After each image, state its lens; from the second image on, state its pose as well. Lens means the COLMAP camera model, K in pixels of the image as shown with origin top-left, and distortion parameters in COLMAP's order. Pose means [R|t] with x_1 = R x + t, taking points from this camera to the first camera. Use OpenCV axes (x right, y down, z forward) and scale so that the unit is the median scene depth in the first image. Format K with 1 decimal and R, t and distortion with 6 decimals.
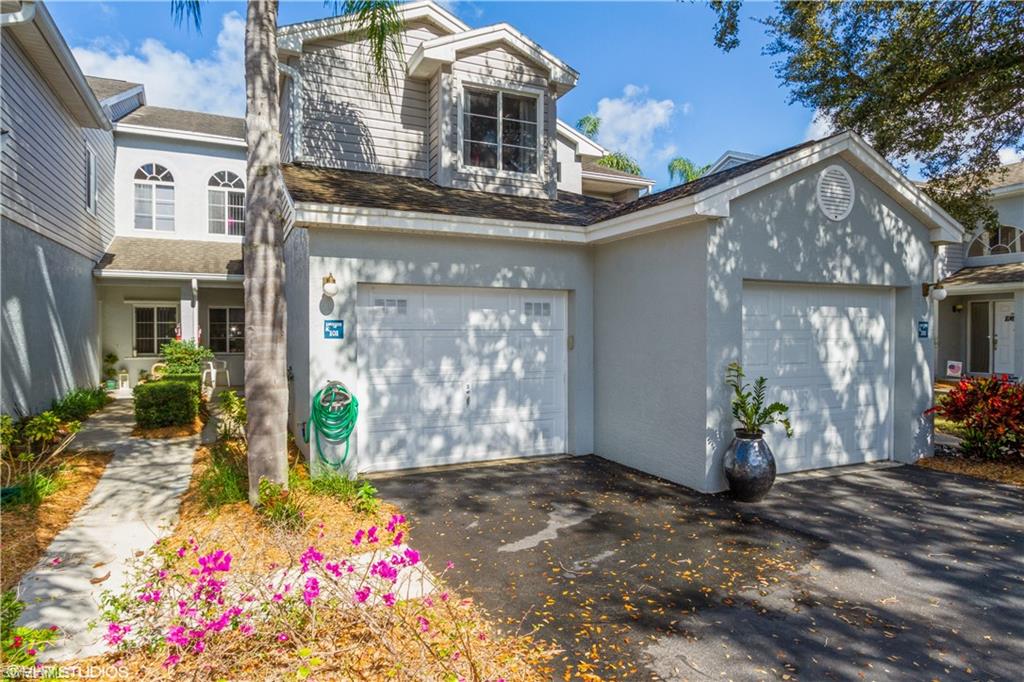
lens RADIAL K [[604.7, 0, 512.0], [0, 604.7, 341.0], [0, 0, 1]] dist [0.001218, 0.000367]
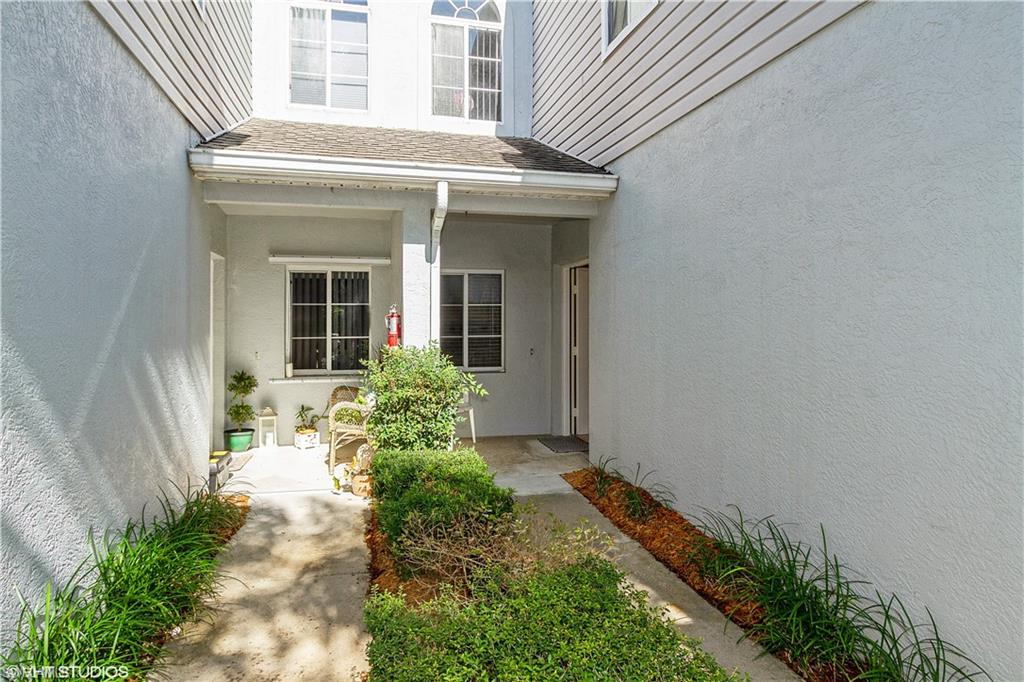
lens RADIAL K [[616.9, 0, 511.7], [0, 616.9, 318.5], [0, 0, 1]] dist [-0.000177, 0.000132]
pose [[0.981329, -0.001698, -0.192328, -0.363689], [-0.001120, 0.999894, -0.014542, -0.012888], [0.192332, 0.014486, 0.981223, 0.565800]]
